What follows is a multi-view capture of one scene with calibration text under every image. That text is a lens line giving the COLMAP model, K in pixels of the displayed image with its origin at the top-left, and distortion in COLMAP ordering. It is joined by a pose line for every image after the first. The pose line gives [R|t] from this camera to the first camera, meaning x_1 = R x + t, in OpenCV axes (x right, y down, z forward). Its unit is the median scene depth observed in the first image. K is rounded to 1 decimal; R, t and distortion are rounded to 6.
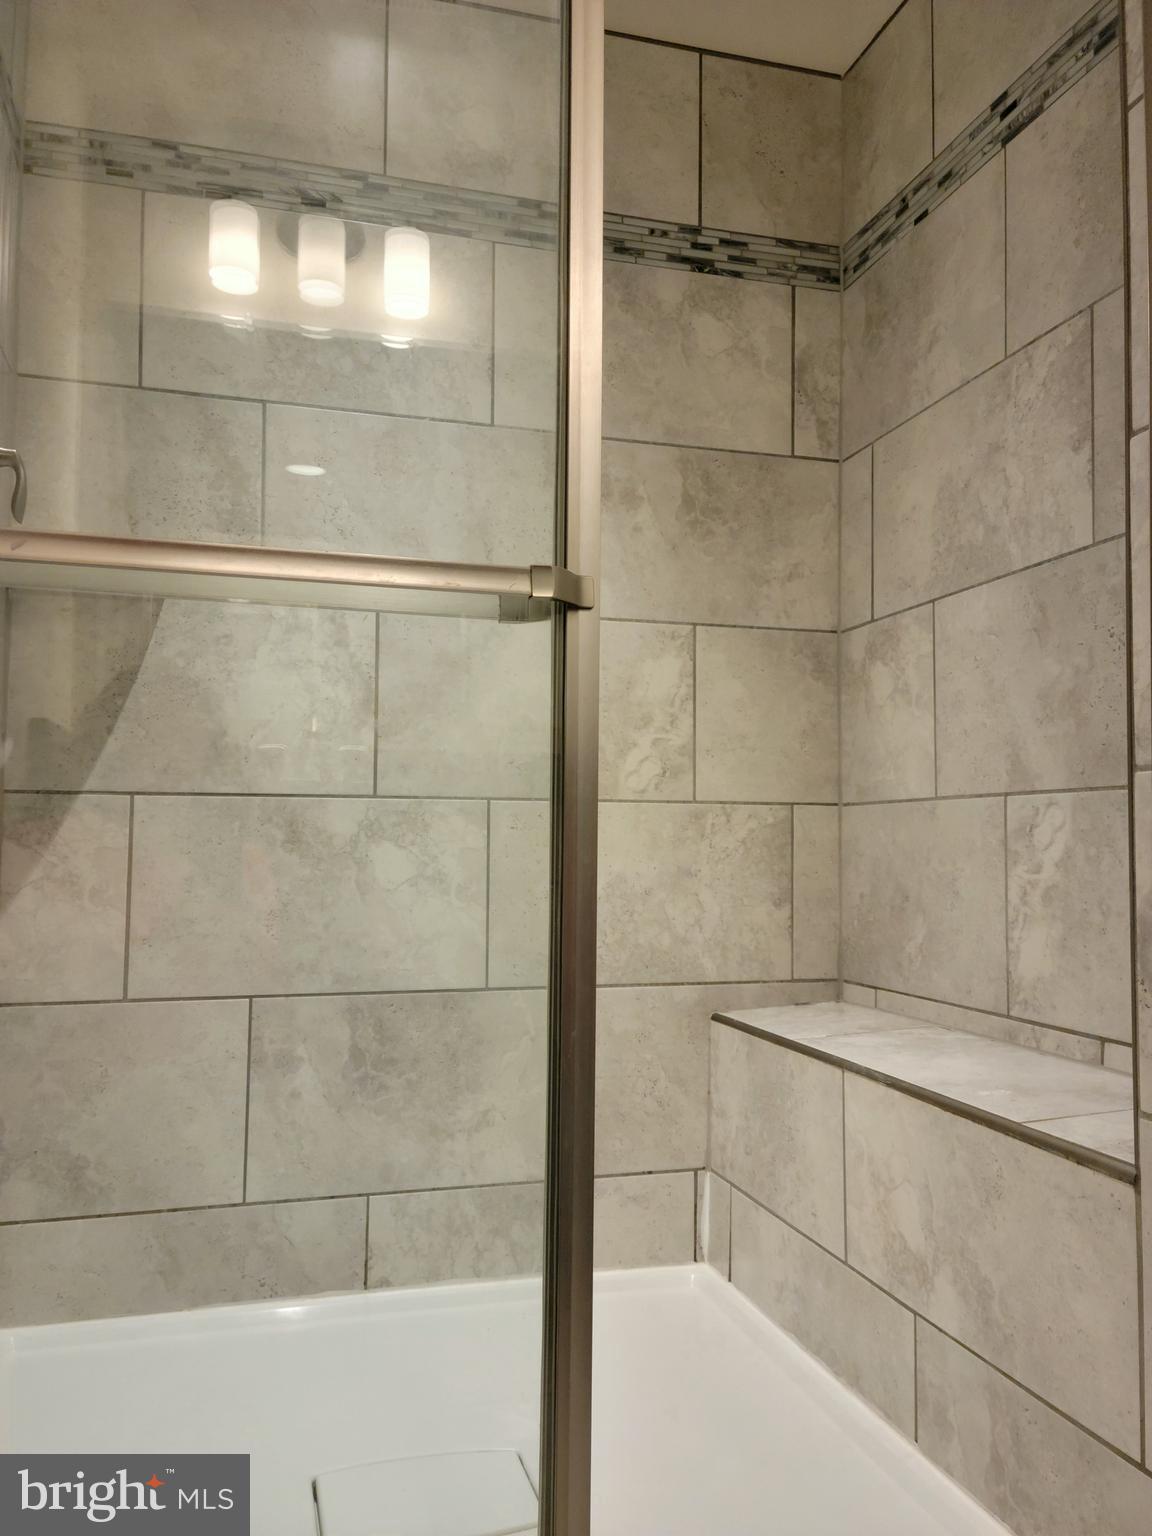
lens RADIAL K [[1160.3, 0, 579.5], [0, 1160.3, 767.8], [0, 0, 1]] dist [0.083840, -0.095762]
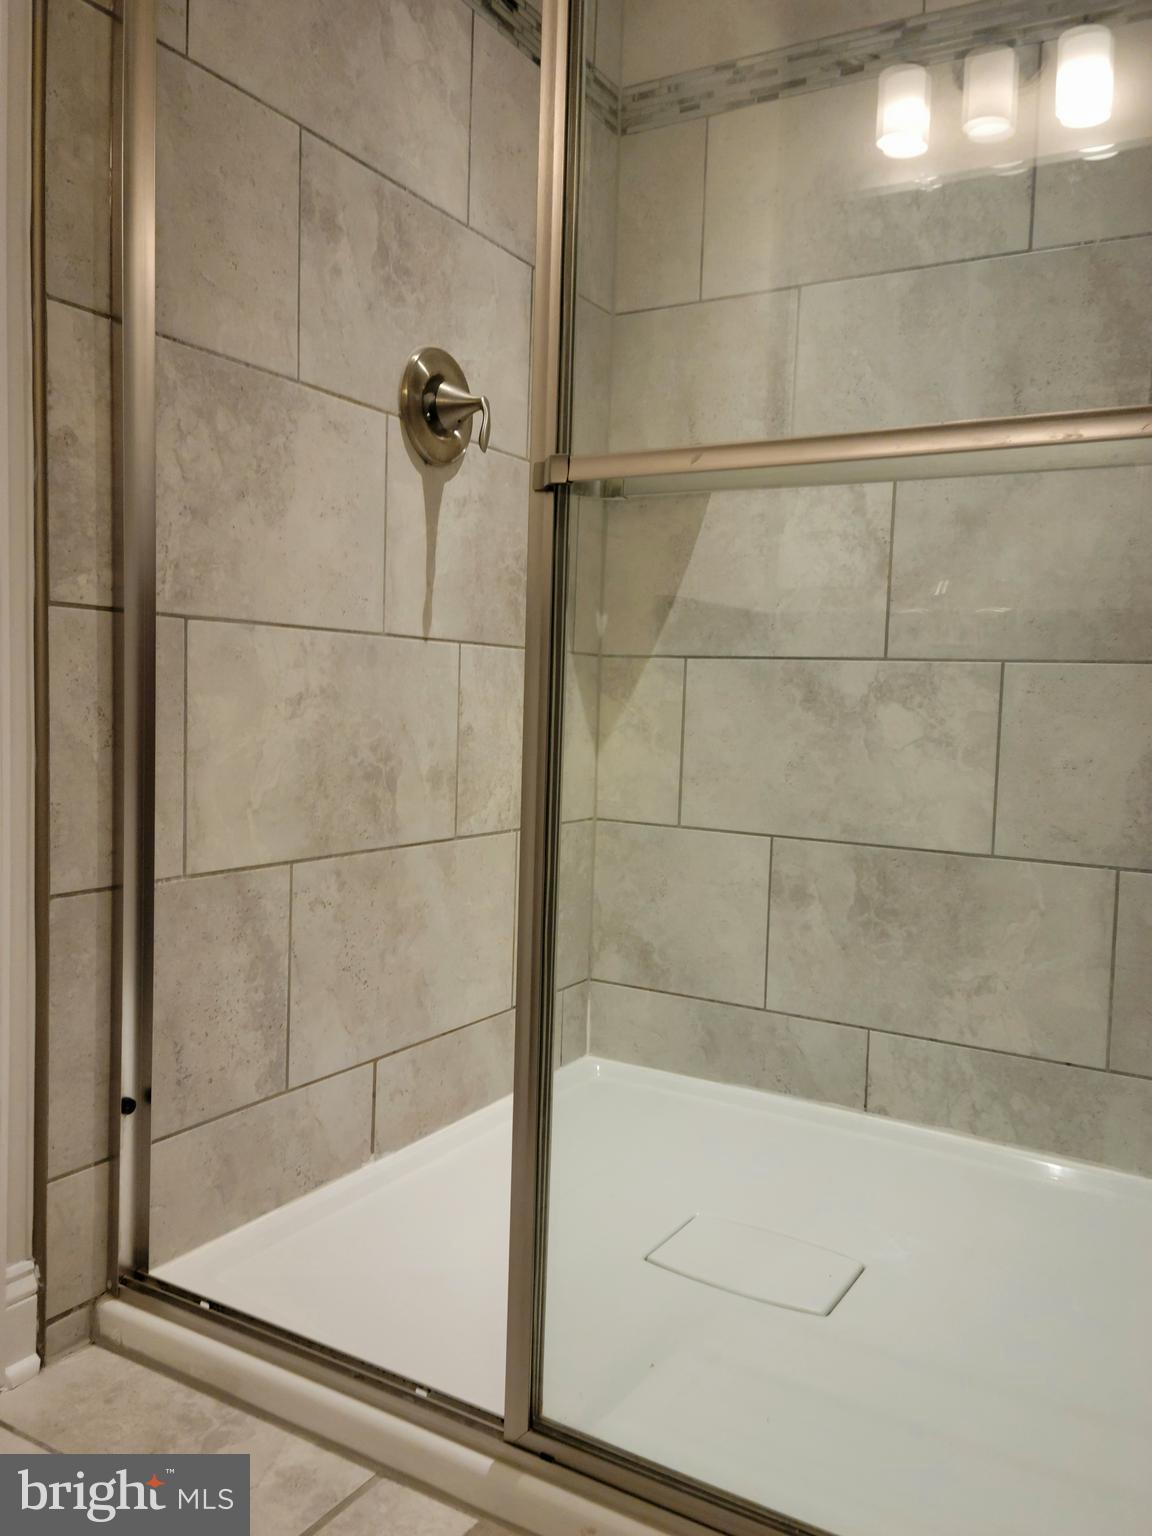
lens RADIAL K [[1160.3, 0, 579.5], [0, 1160.3, 767.8], [0, 0, 1]] dist [0.083840, -0.095762]
pose [[0.711581, 0.061550, -0.699903, 0.364944], [0.012574, 0.994880, 0.100275, 0.013417], [0.702492, -0.080154, 0.707164, 0.069526]]
